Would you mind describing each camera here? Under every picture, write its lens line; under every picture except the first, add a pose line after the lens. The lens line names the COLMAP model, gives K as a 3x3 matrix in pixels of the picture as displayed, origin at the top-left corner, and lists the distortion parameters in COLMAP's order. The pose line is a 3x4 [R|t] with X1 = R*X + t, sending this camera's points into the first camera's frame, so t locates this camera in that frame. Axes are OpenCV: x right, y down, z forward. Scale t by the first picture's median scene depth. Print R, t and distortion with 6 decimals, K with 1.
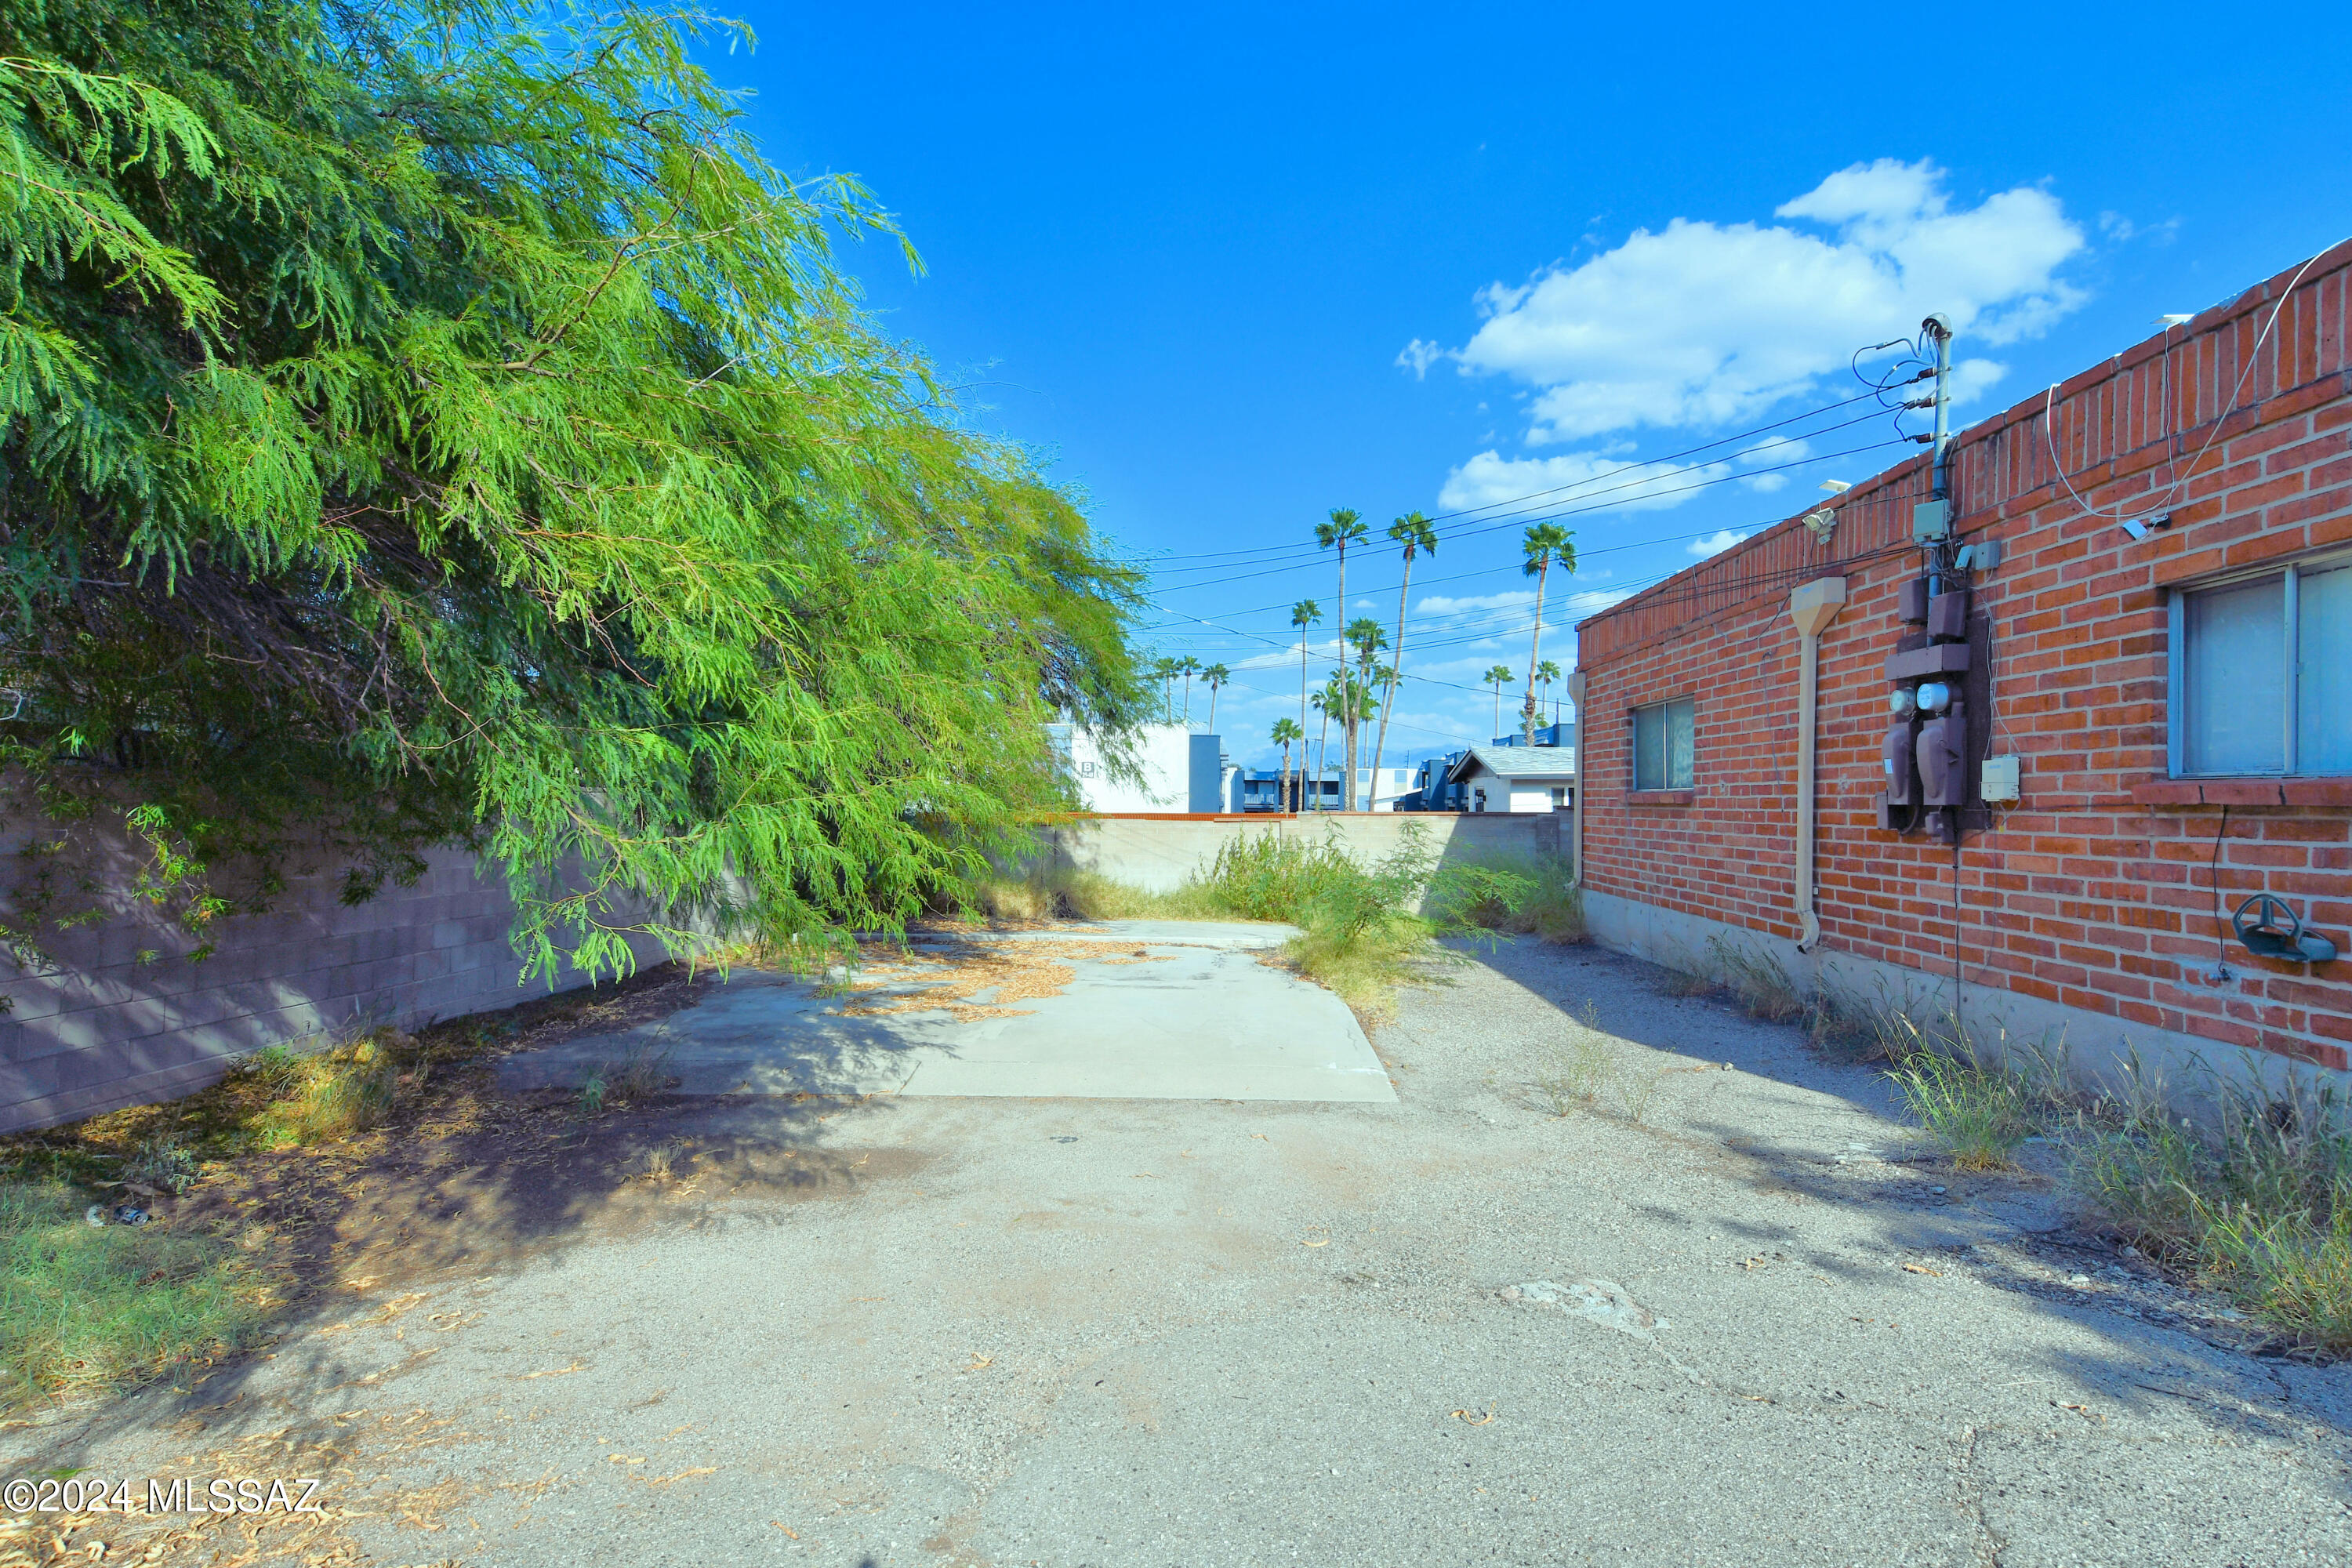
lens RADIAL K [[1190.0, 0, 1180.1], [0, 1190.0, 790.8], [0, 0, 1]] dist [0.102046, -0.051972]
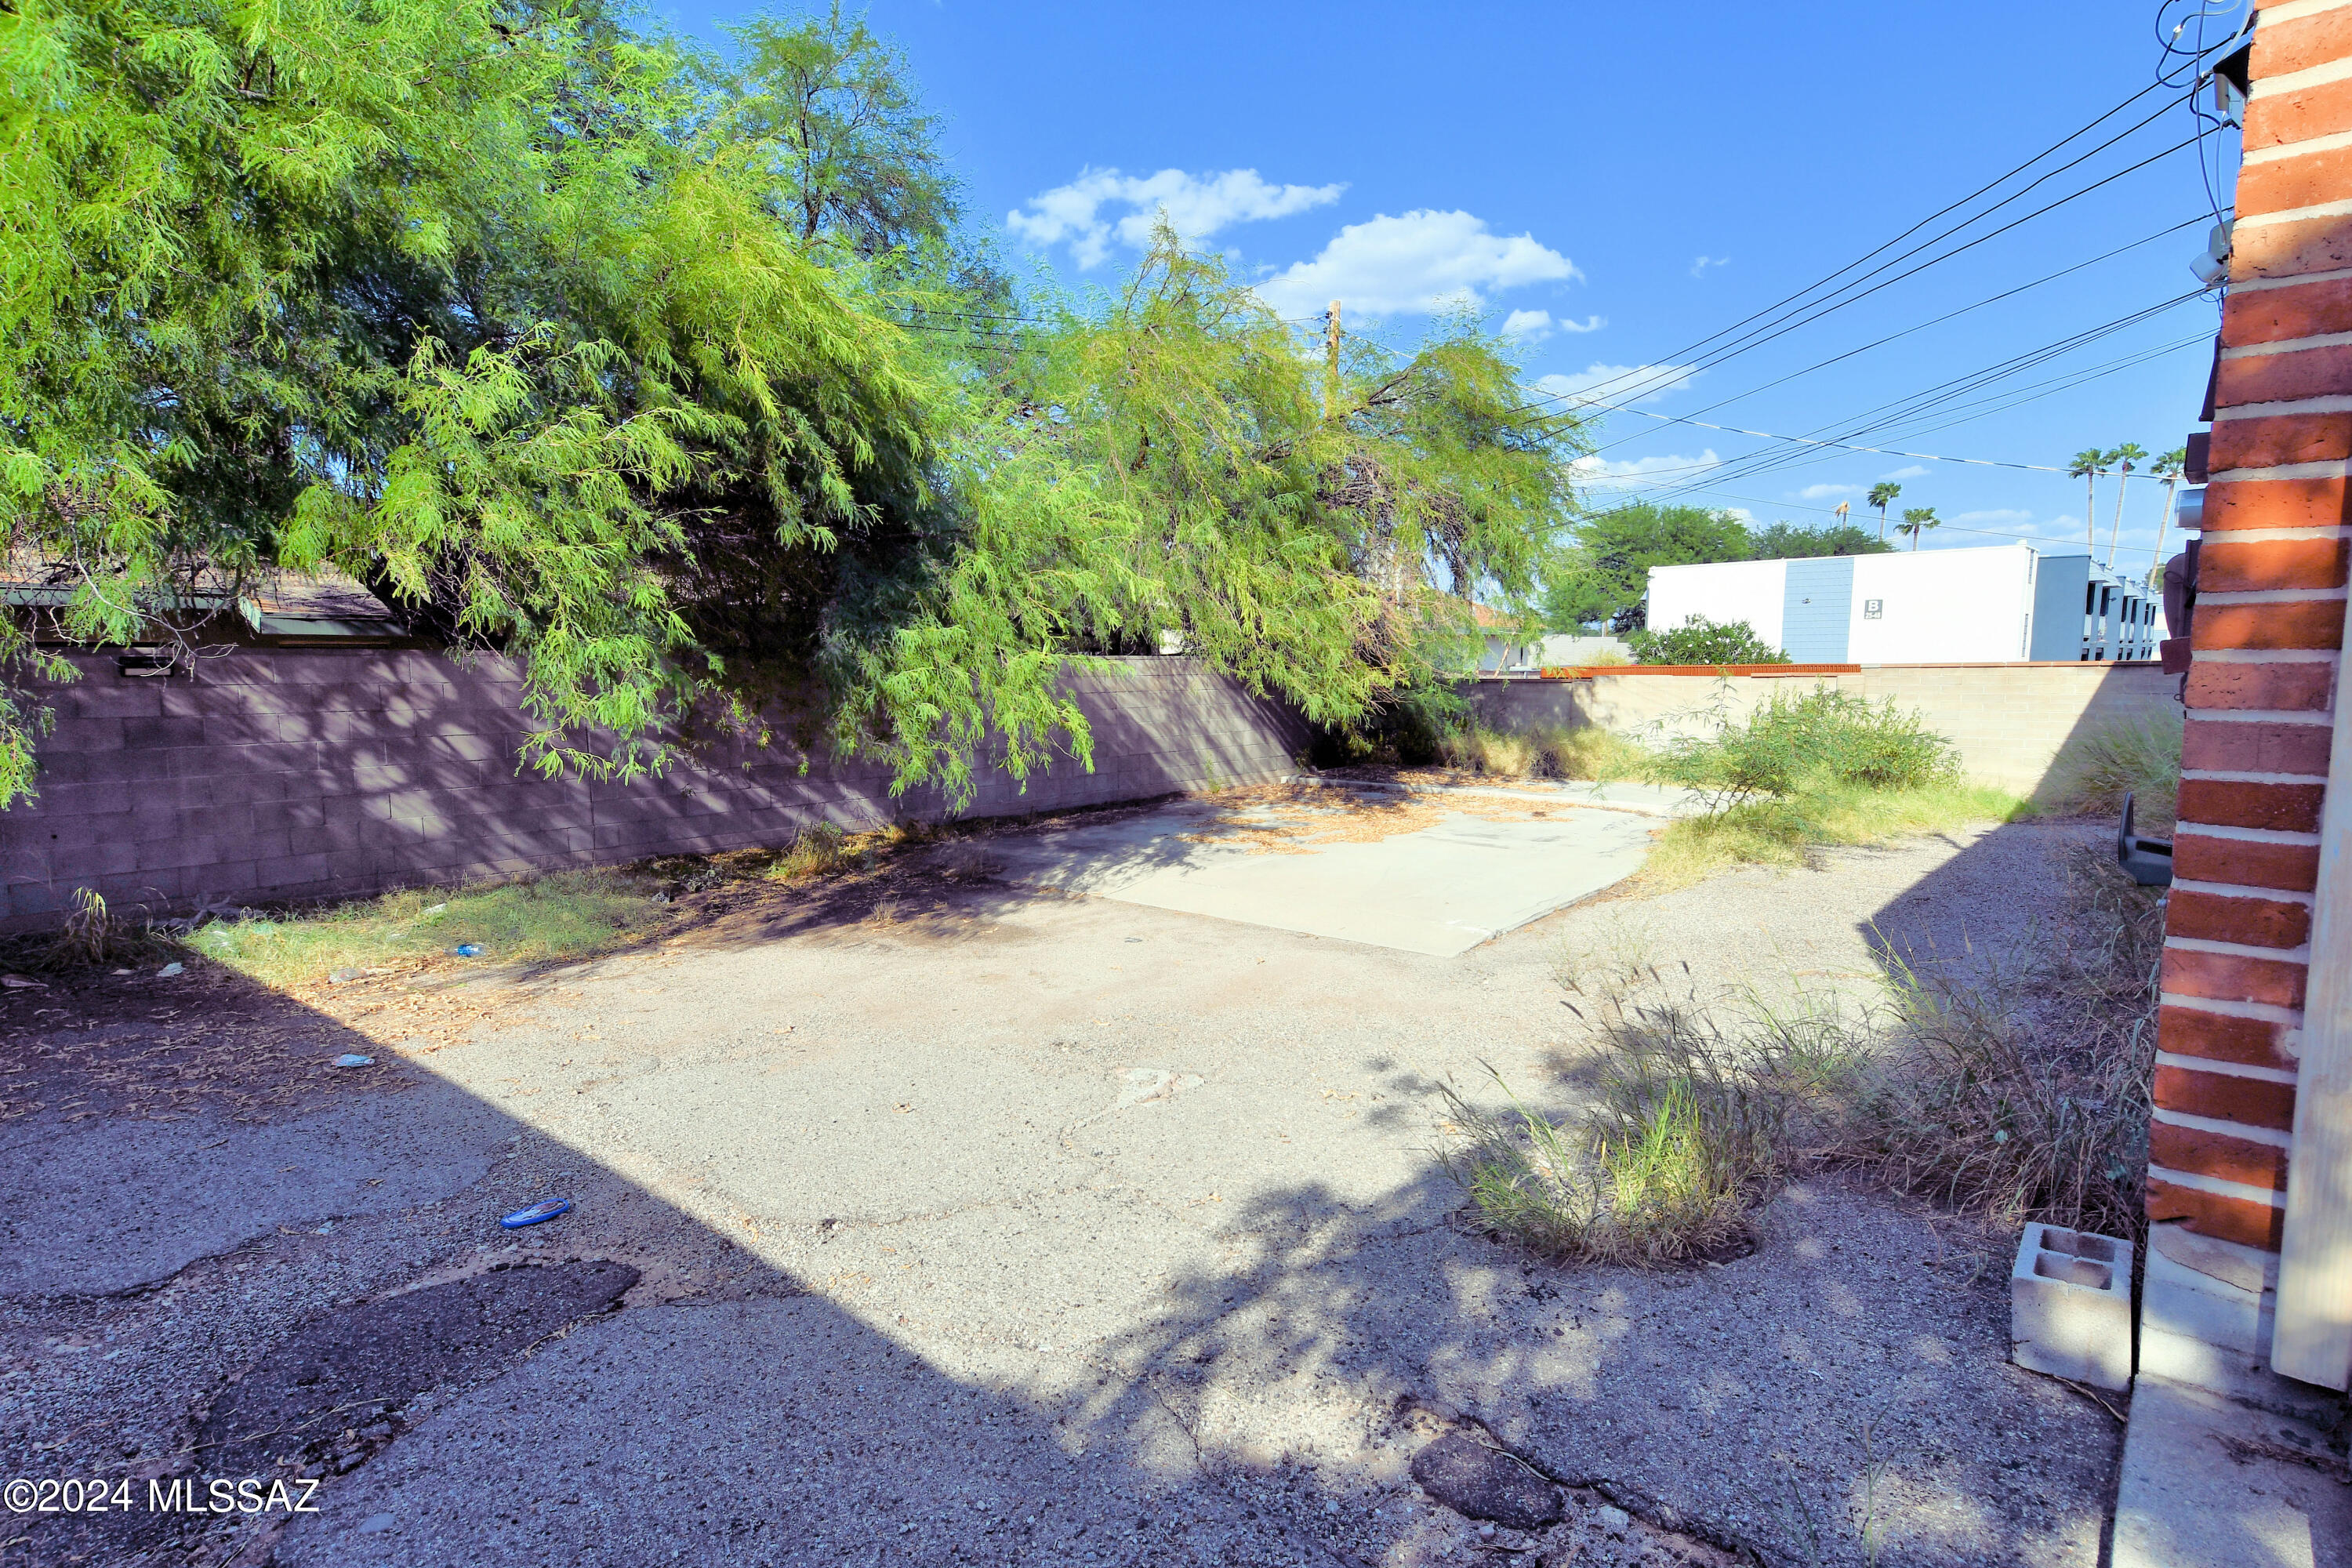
lens RADIAL K [[1190.0, 0, 1180.1], [0, 1190.0, 790.8], [0, 0, 1]] dist [0.102046, -0.051972]
pose [[0.784682, 0.056988, -0.617273, 0.715556], [0.020557, 0.992826, 0.117792, -0.014416], [0.619557, -0.105119, 0.777881, 0.065632]]
